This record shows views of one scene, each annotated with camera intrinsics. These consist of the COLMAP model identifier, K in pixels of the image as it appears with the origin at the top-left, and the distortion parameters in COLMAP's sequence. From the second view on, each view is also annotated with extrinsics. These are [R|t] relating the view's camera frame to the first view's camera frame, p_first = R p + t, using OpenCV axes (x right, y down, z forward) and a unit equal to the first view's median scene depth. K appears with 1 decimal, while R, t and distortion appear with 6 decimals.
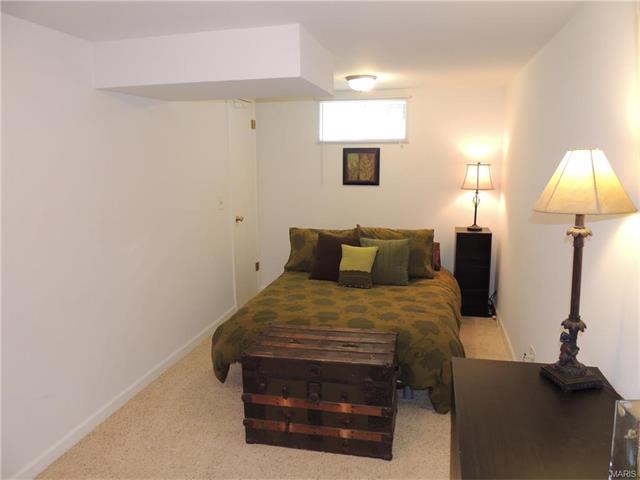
lens RADIAL K [[461.0, 0, 318.9], [0, 461.0, 239.3], [0, 0, 1]] dist [-0.018311, 0.003368]
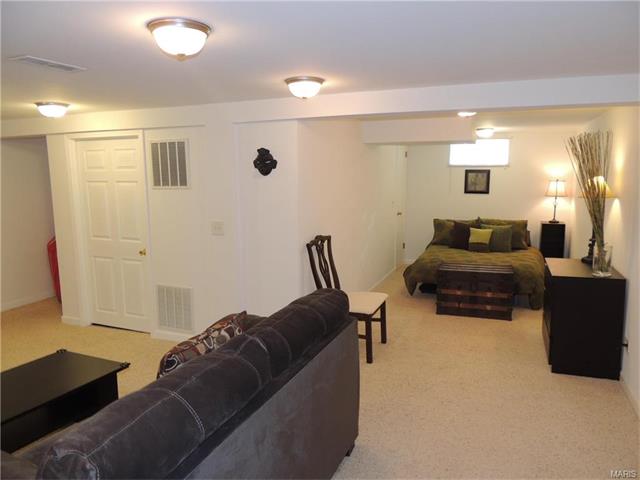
lens RADIAL K [[461.0, 0, 320.4], [0, 461.0, 239.3], [0, 0, 1]] dist [-0.018311, 0.003368]
pose [[0.989719, 0.023849, -0.141022, -0.245722], [-0.028239, 0.999174, -0.029216, 0.114330], [0.140209, 0.032898, 0.989575, -0.709761]]
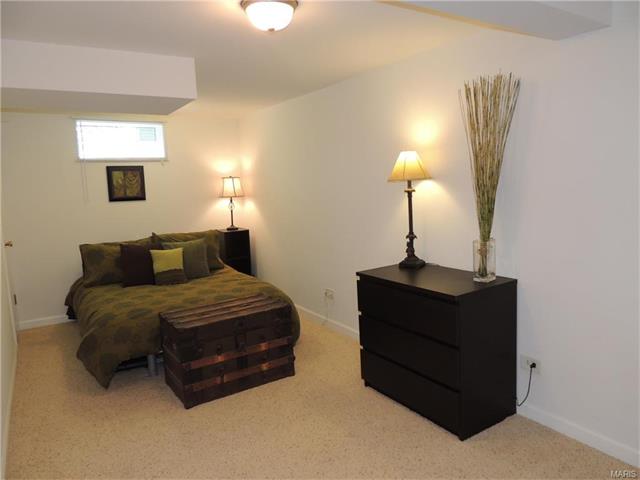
lens RADIAL K [[461.0, 0, 323.0], [0, 461.0, 238.7], [0, 0, 1]] dist [-0.018311, 0.003368]
pose [[0.687720, -0.109423, 0.717683, -0.438564], [0.160143, 0.987089, -0.002959, 0.051994], [-0.708093, 0.116967, 0.696364, -0.052957]]
